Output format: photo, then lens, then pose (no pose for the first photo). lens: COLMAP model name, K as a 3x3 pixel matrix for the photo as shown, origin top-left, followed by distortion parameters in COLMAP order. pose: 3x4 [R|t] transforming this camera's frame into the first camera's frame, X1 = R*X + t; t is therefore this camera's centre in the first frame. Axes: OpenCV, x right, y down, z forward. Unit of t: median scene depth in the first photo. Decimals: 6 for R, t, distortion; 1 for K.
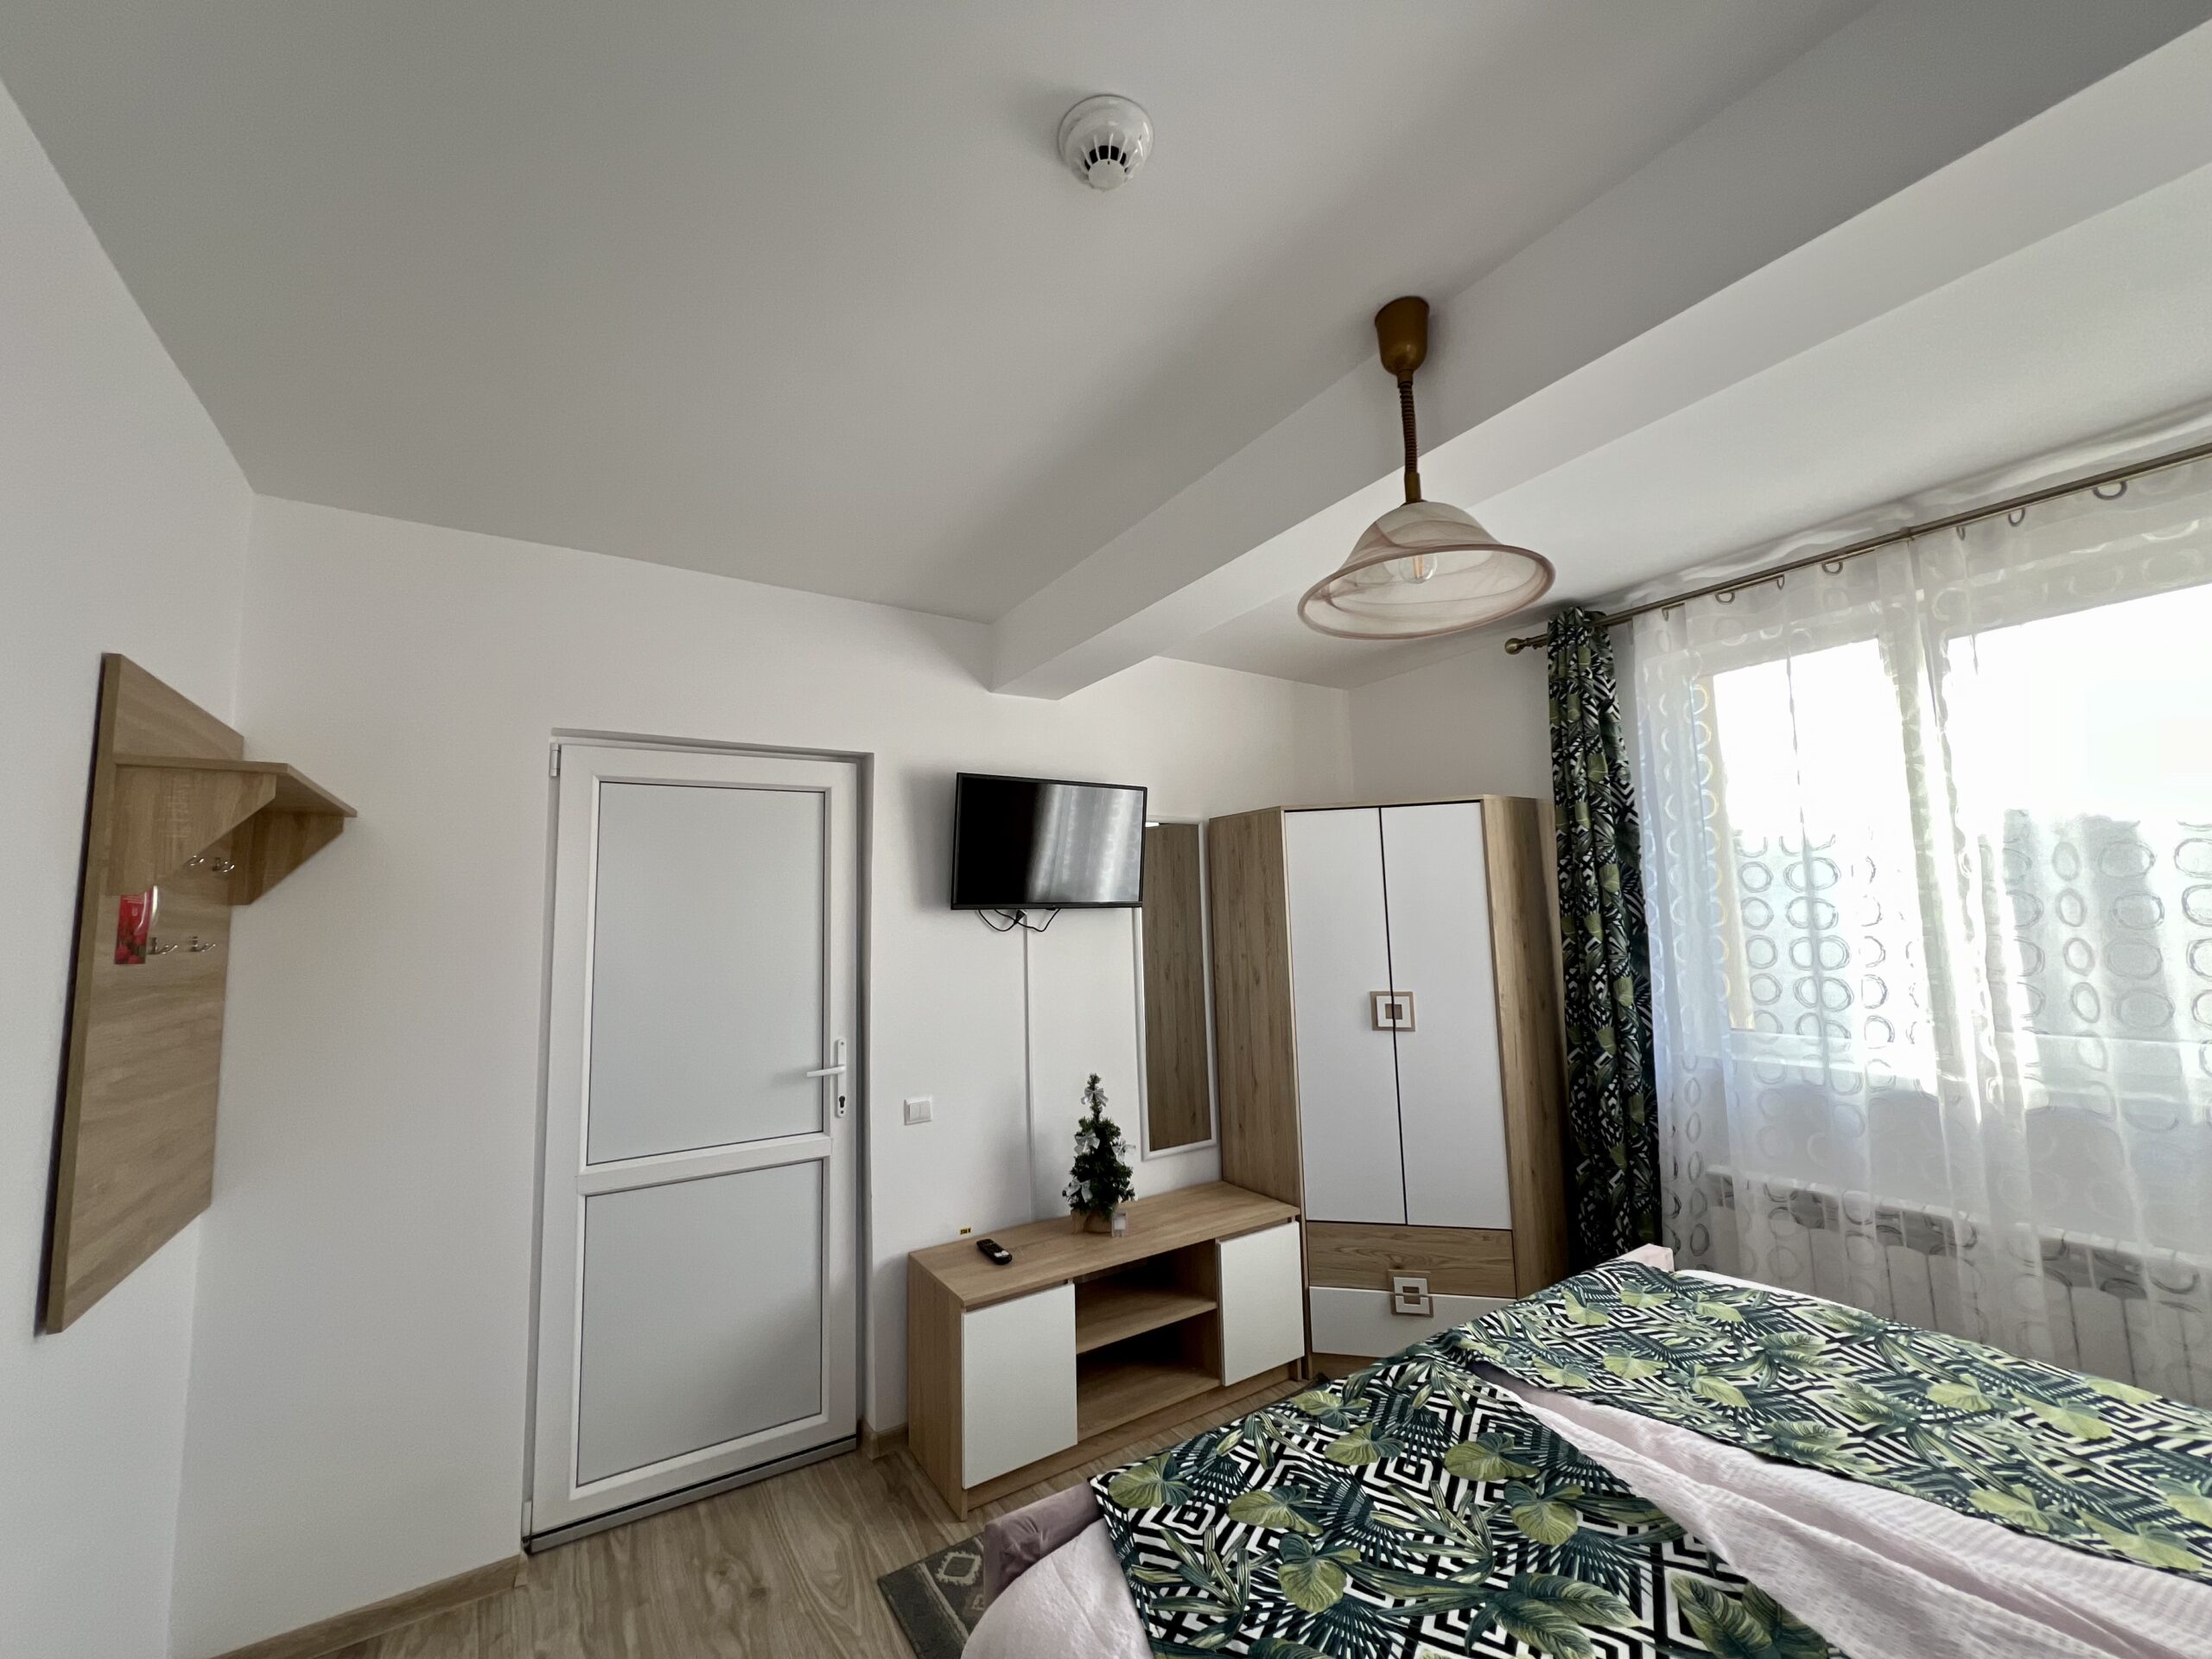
lens RADIAL K [[868.0, 0, 1106.0], [0, 868.0, 829.5], [0, 0, 1]] dist [-0.002244, -0.000224]
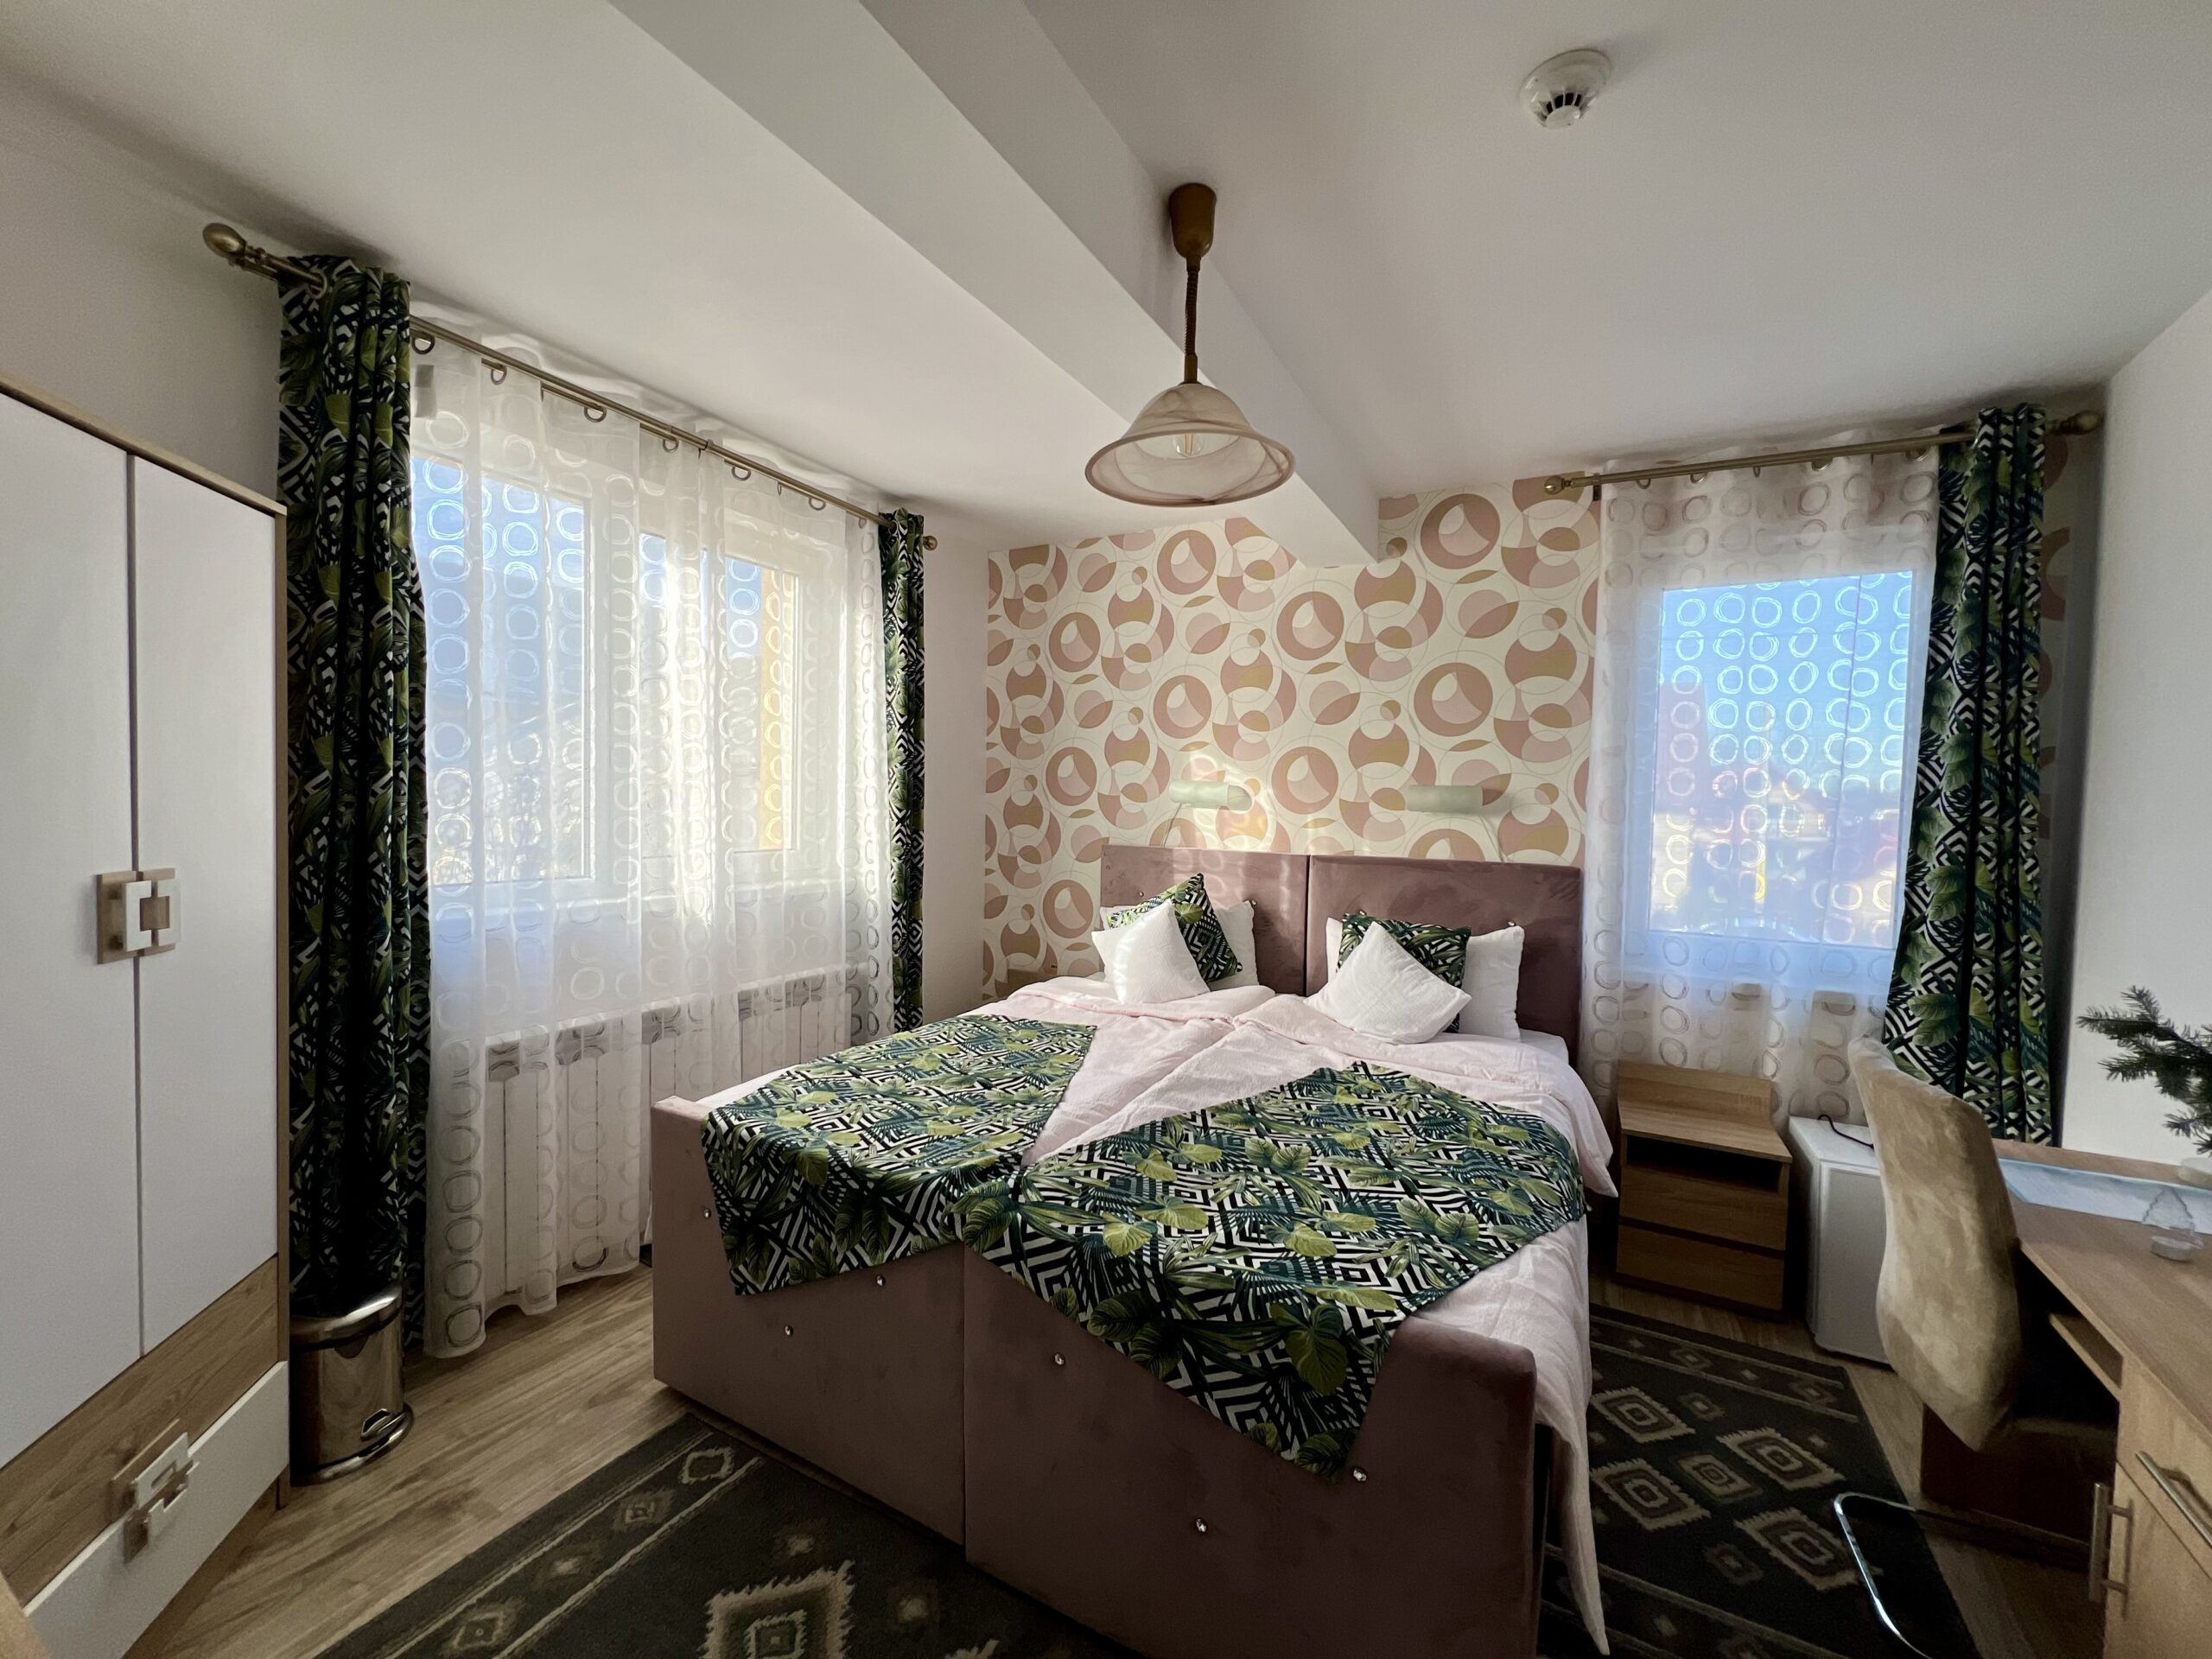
lens RADIAL K [[868.0, 0, 1106.0], [0, 868.0, 829.5], [0, 0, 1]] dist [-0.002244, -0.000224]
pose [[-0.458624, -0.017862, 0.888451, -0.589016], [-0.109034, 0.993375, -0.036312, 0.248265], [-0.881916, -0.113525, -0.457533, 1.498157]]
